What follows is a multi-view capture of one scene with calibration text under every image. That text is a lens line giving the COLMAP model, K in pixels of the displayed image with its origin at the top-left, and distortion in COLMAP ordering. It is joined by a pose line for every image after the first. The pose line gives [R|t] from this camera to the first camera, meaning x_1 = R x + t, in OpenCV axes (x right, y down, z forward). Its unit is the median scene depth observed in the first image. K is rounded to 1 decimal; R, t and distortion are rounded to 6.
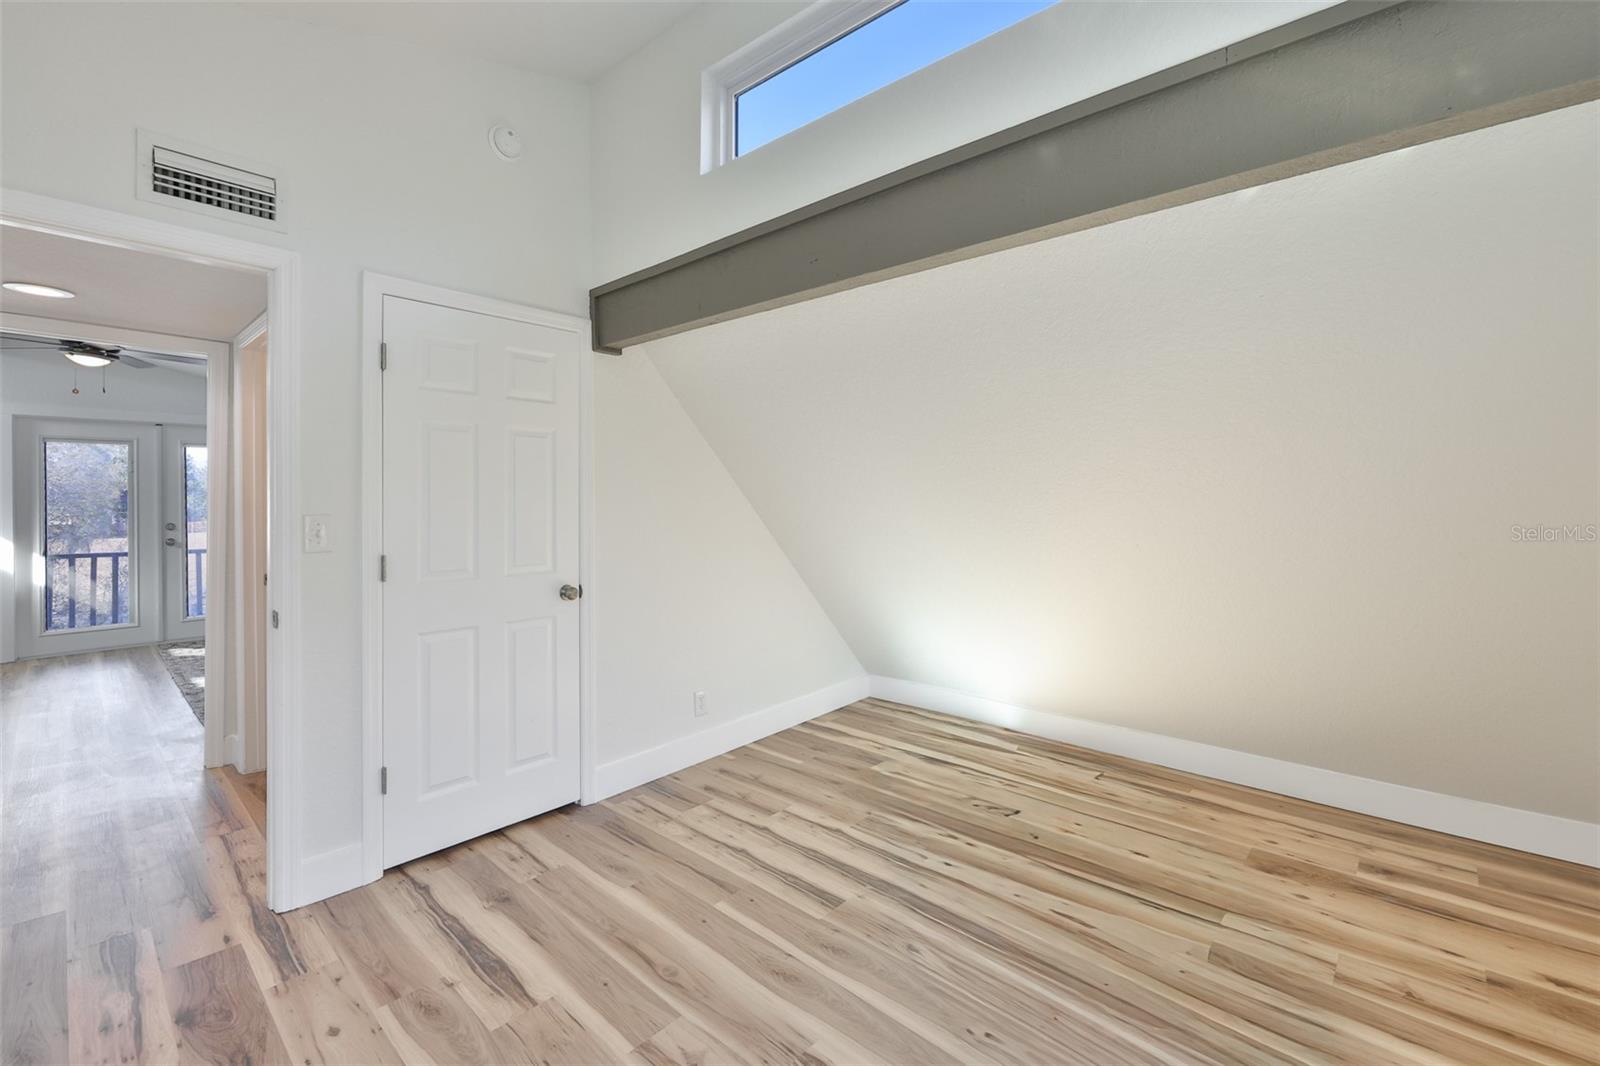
lens RADIAL K [[691.2, 0, 790.4], [0, 691.2, 516.9], [0, 0, 1]] dist [-0.001760, -0.000983]
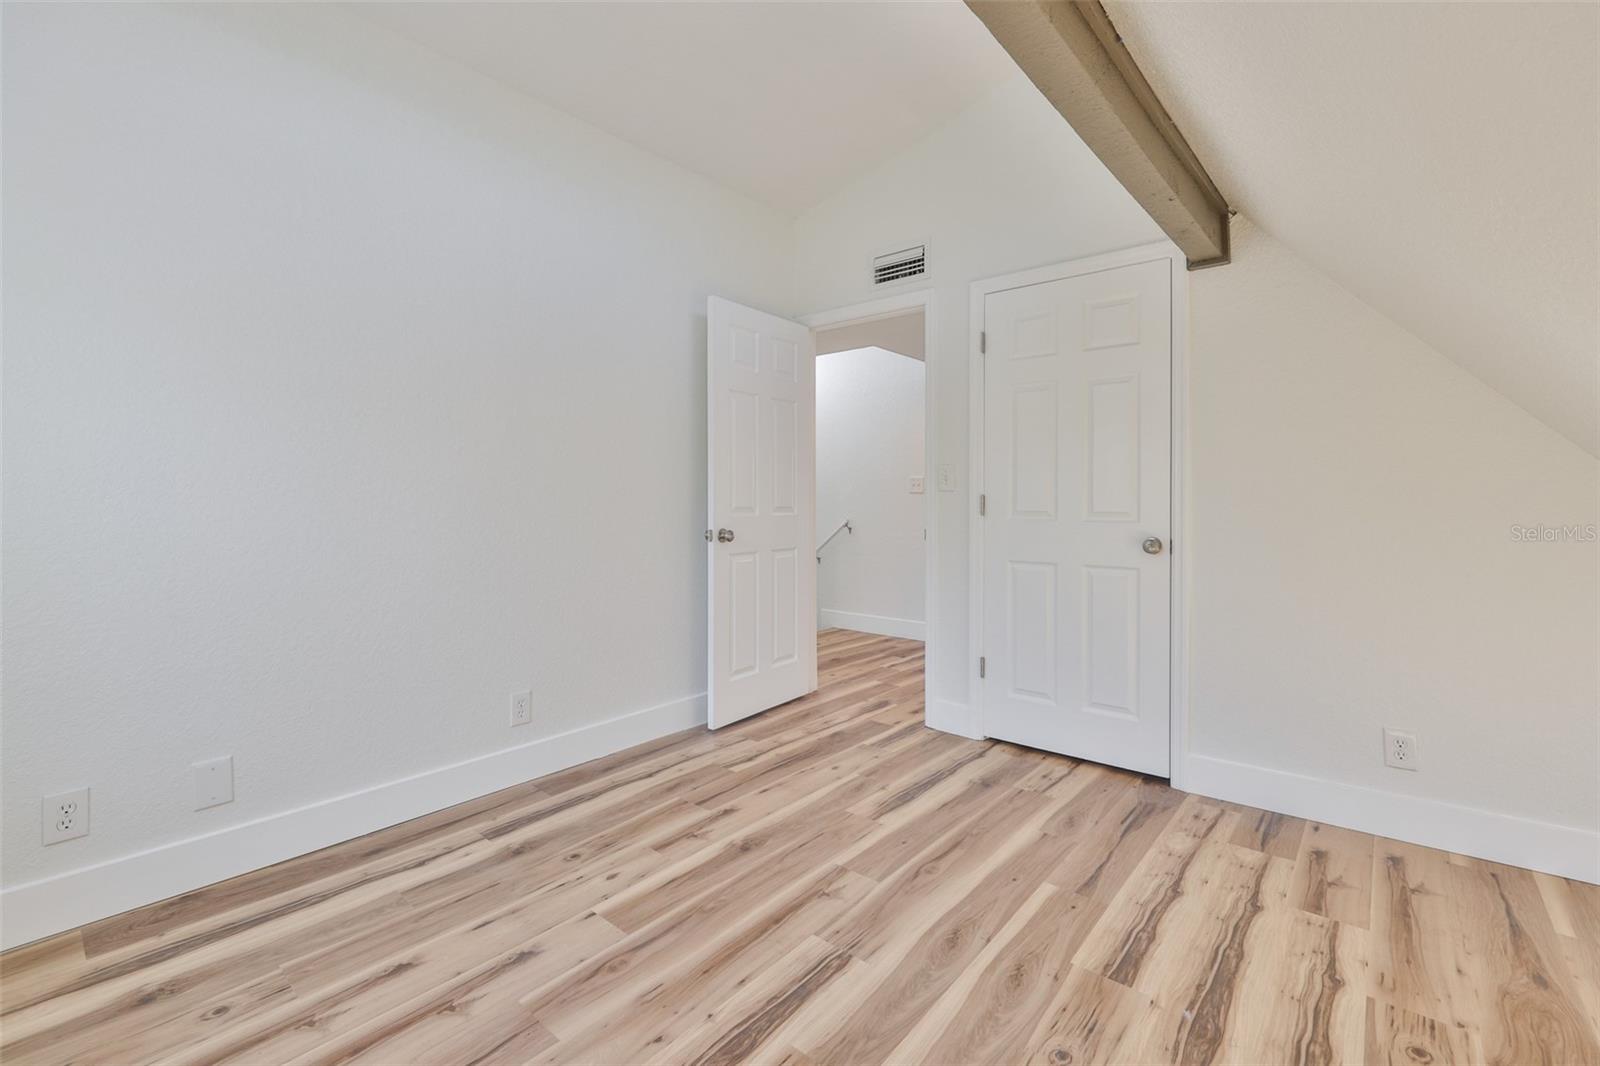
lens RADIAL K [[679.2, 0, 803.1], [0, 679.2, 527.6], [0, 0, 1]] dist [0.000683, -0.000656]
pose [[0.052469, 0.045198, -0.997599, 0.668924], [-0.021794, 0.998789, 0.044106, 0.065421], [0.998385, 0.019428, 0.053391, 0.578384]]
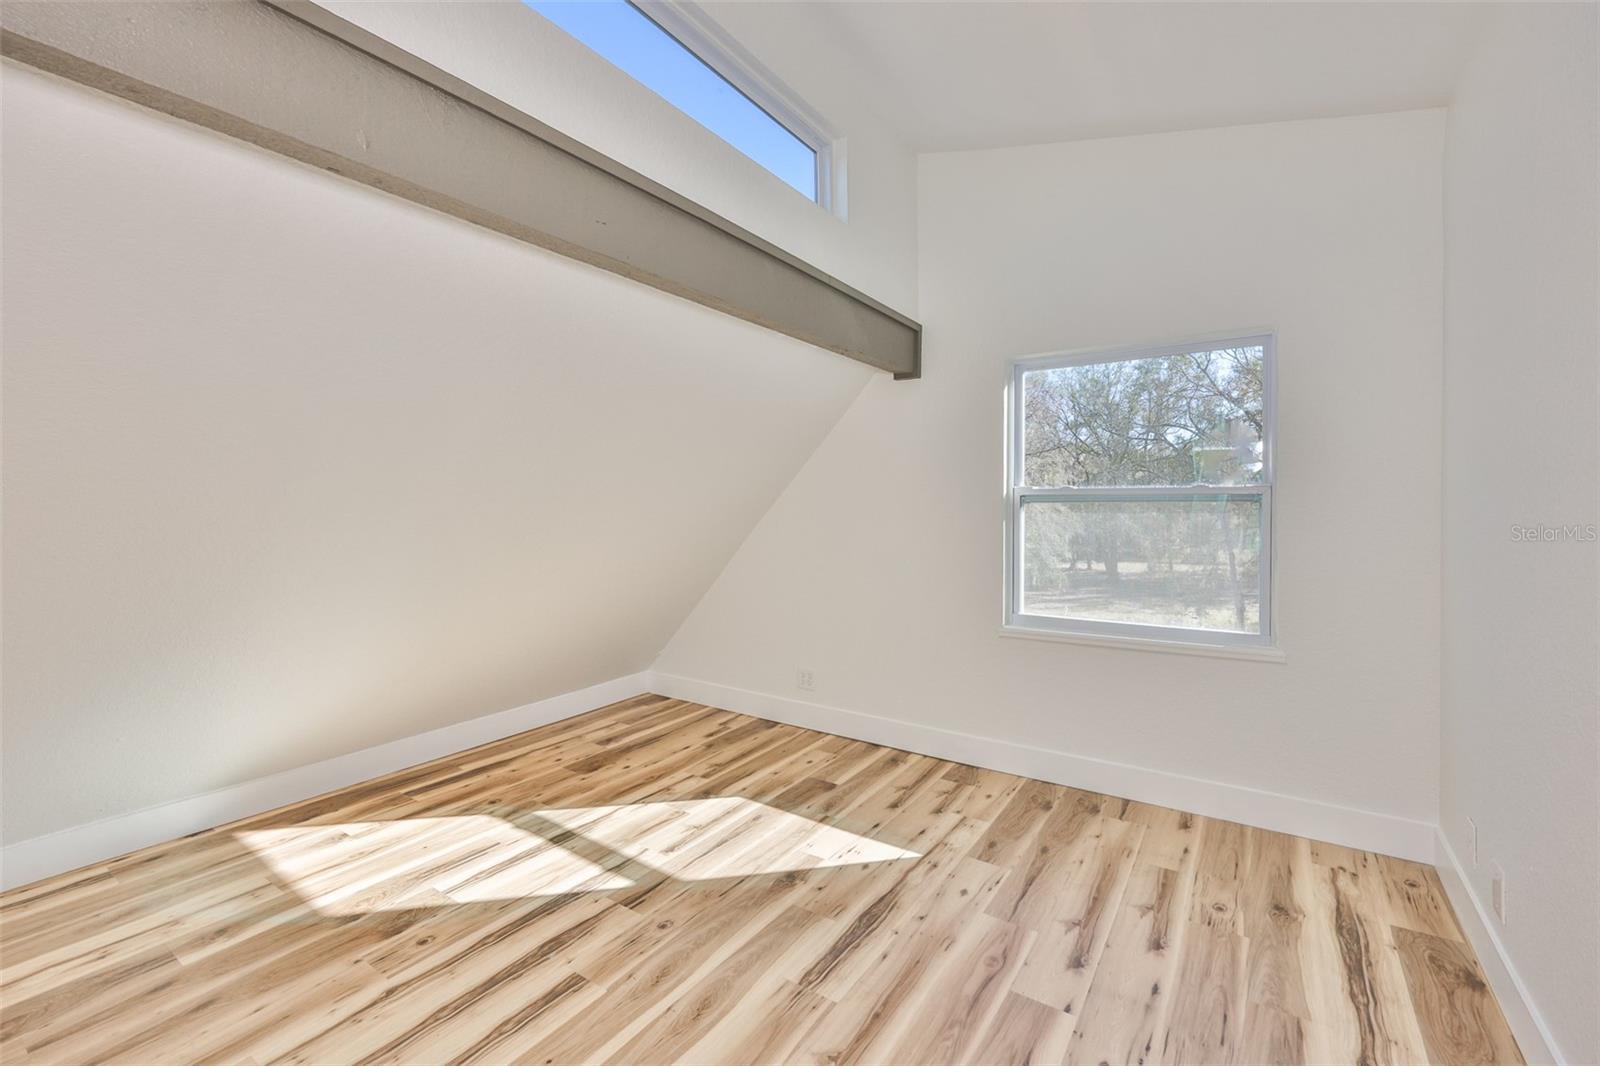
lens RADIAL K [[679.2, 0, 803.1], [0, 679.2, 527.6], [0, 0, 1]] dist [0.000683, -0.000656]
pose [[-0.156663, -0.032383, 0.987121, -0.726915], [0.028969, 0.998882, 0.037367, -0.021651], [-0.987227, 0.034450, -0.155550, 0.768703]]
